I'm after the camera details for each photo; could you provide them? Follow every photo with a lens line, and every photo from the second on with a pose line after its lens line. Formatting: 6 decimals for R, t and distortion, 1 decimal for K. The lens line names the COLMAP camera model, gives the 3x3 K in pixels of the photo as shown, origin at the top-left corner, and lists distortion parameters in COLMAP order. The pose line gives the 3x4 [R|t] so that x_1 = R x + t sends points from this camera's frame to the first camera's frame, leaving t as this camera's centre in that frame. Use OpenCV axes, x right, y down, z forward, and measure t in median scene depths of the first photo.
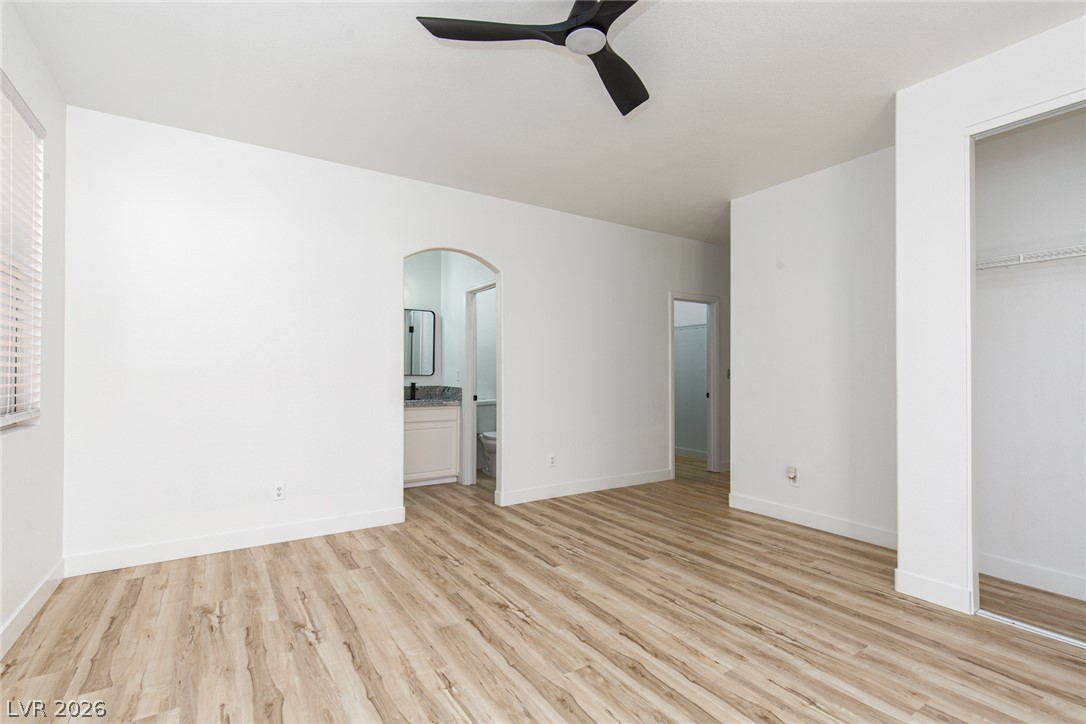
lens RADIAL K [[500.1, 0, 533.8], [0, 500.1, 369.2], [0, 0, 1]] dist [0.009853, 0.000116]
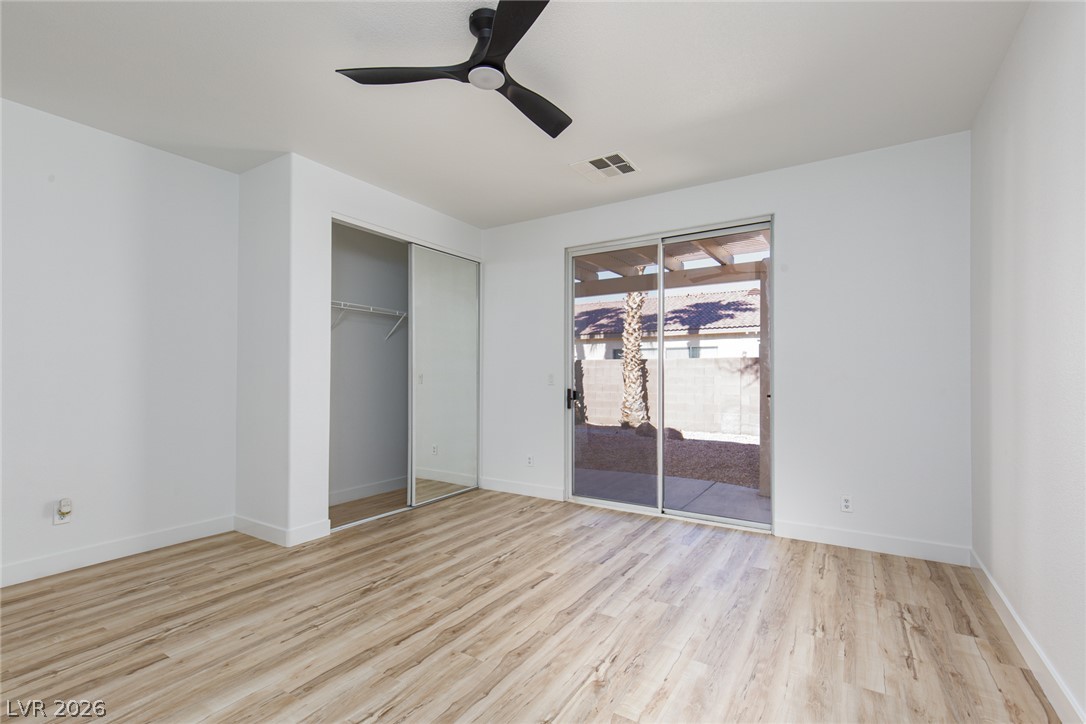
lens RADIAL K [[500.1, 0, 533.8], [0, 500.1, 369.2], [0, 0, 1]] dist [0.009853, 0.000116]
pose [[-0.419964, 0.007780, 0.907507, -0.713041], [-0.009340, 0.999873, -0.012895, 0.004881], [-0.907493, -0.013892, -0.419838, 1.019721]]
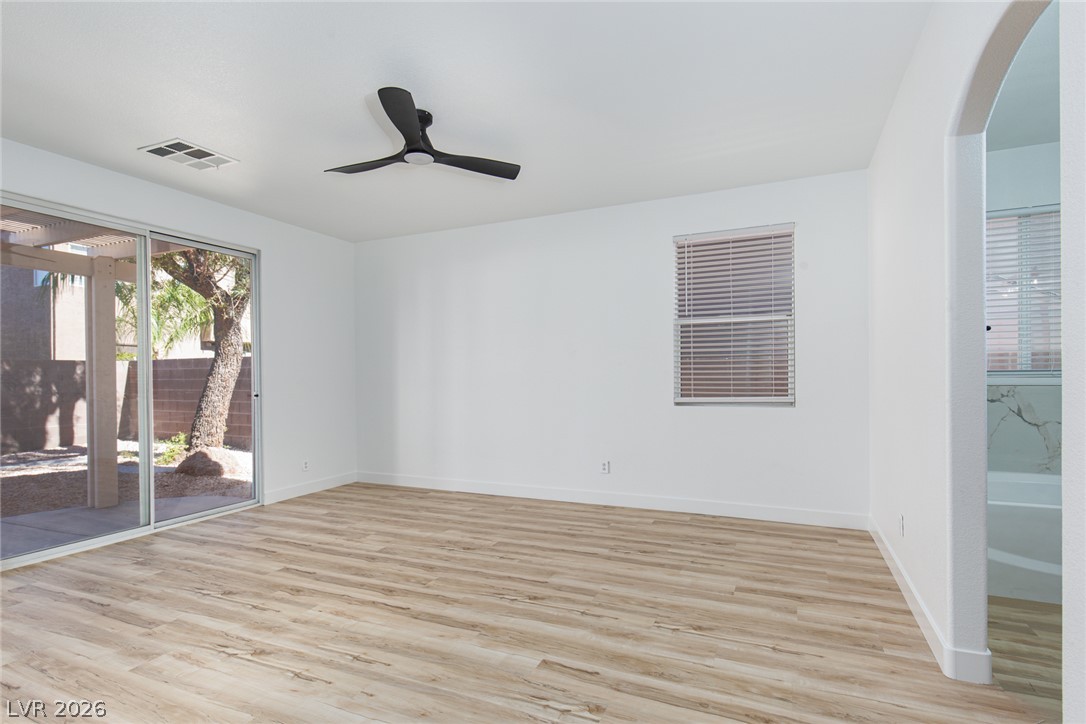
lens RADIAL K [[530.4, 0, 555.1], [0, 530.4, 378.6], [0, 0, 1]] dist [0.012009, -0.000152]
pose [[-0.825931, 0.009424, -0.563692, 0.475504], [0.014205, 0.999891, -0.004097, 0.043481], [0.563592, -0.011391, -0.825975, 1.831918]]
